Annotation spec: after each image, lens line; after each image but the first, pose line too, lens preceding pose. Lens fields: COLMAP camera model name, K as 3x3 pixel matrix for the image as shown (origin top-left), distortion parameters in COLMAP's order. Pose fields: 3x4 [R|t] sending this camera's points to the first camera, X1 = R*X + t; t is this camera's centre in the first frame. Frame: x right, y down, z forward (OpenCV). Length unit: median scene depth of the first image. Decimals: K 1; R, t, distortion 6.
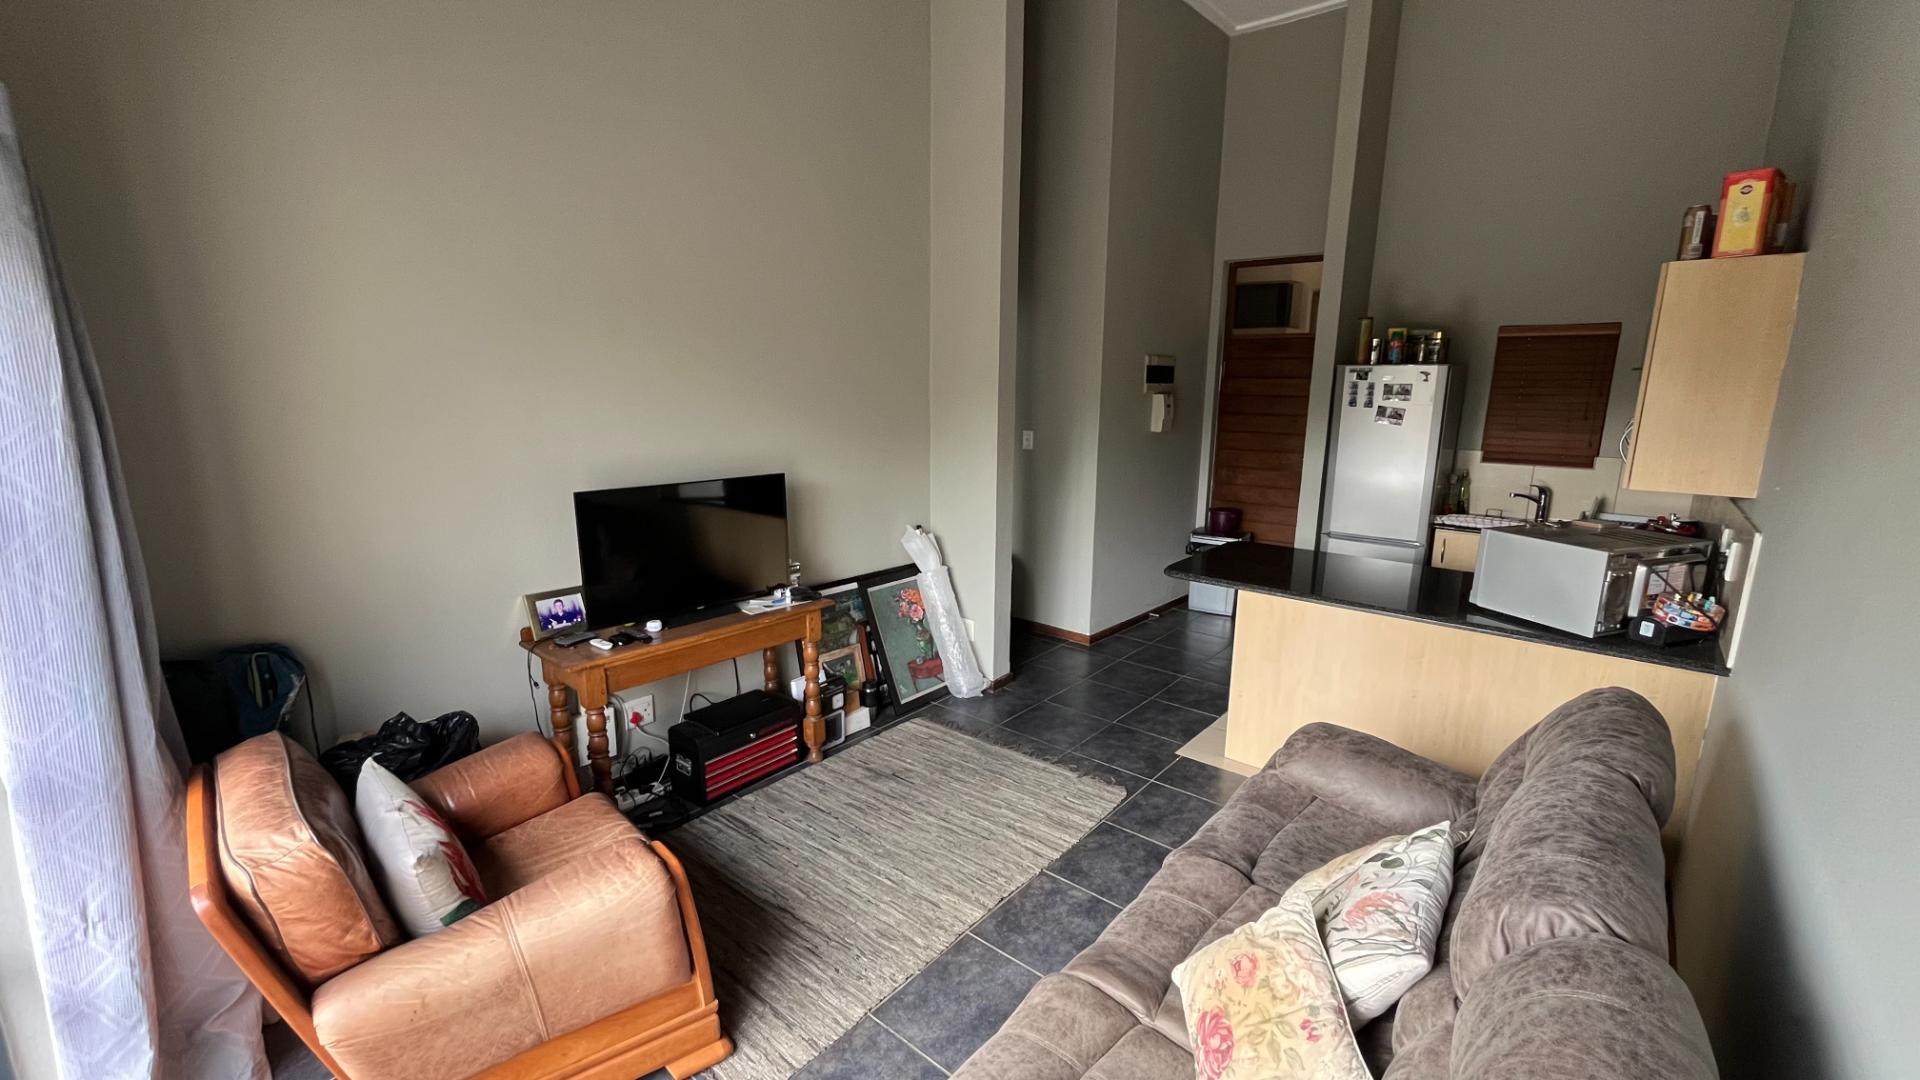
lens RADIAL K [[781.0, 0, 957.3], [0, 781.0, 544.3], [0, 0, 1]] dist [-0.002028, -0.000176]
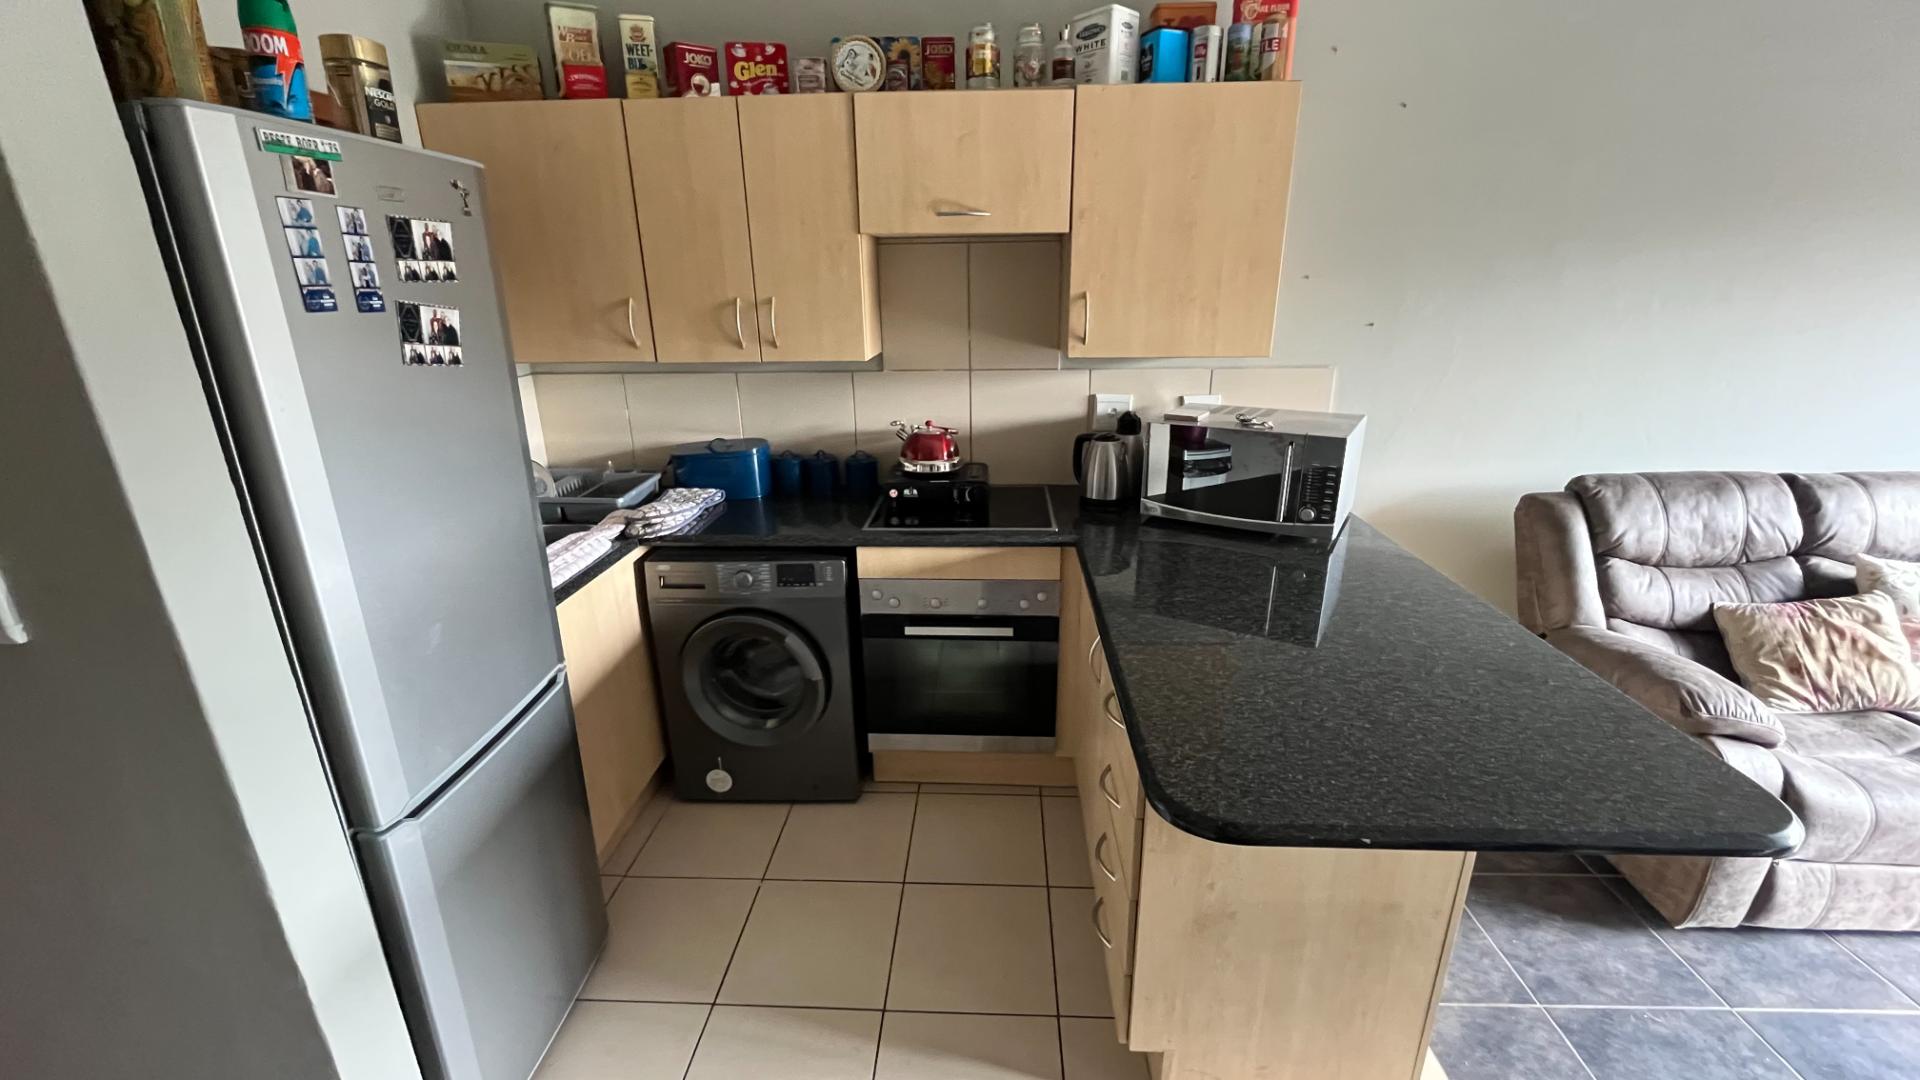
lens RADIAL K [[781.0, 0, 957.3], [0, 781.0, 544.3], [0, 0, 1]] dist [-0.002028, -0.000176]
pose [[-0.611064, -0.256999, 0.748700, 0.374071], [0.169828, 0.881241, 0.441103, -0.358097], [-0.773149, 0.396693, -0.494849, 1.919731]]
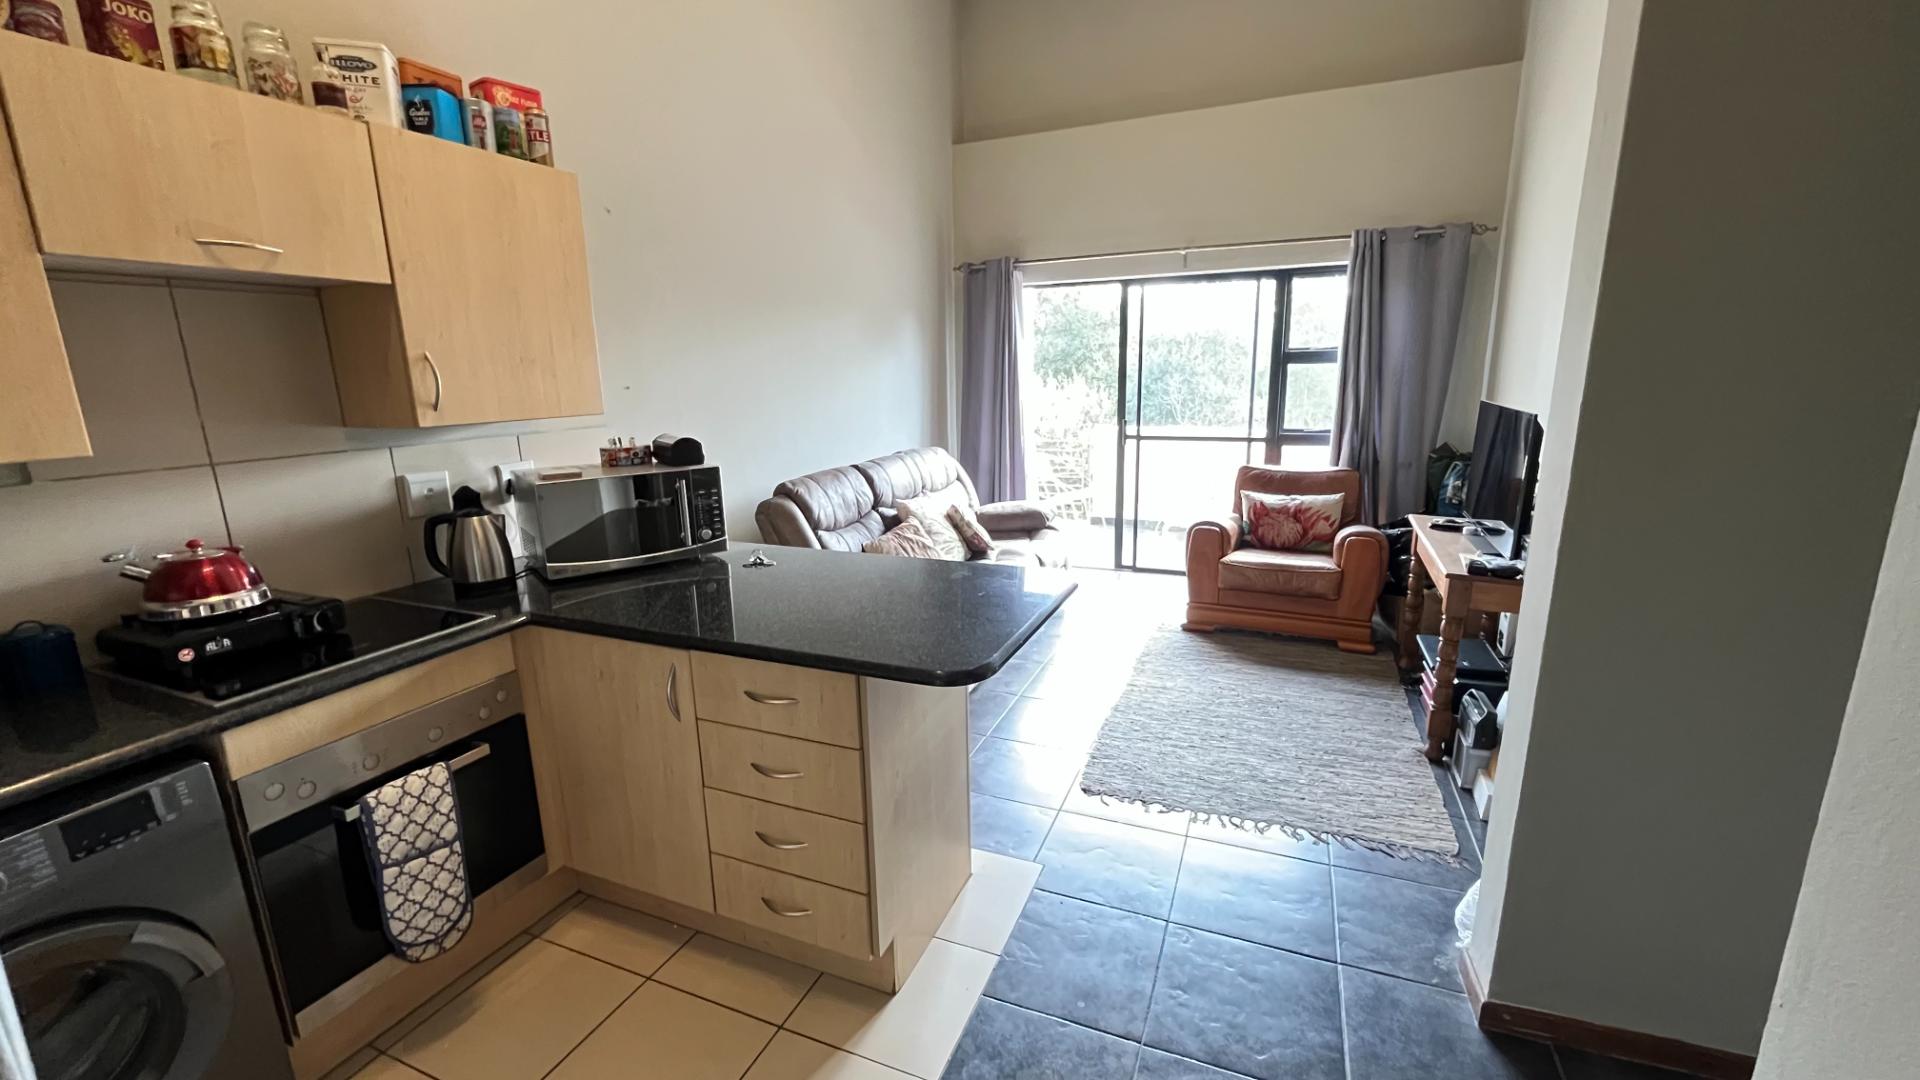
lens RADIAL K [[781.0, 0, 957.3], [0, 781.0, 544.3], [0, 0, 1]] dist [-0.002028, -0.000176]
pose [[-0.953802, 0.075823, -0.290710, 0.774659], [-0.051827, 0.911598, 0.407803, -0.365471], [0.295931, 0.404030, -0.865554, 2.173036]]
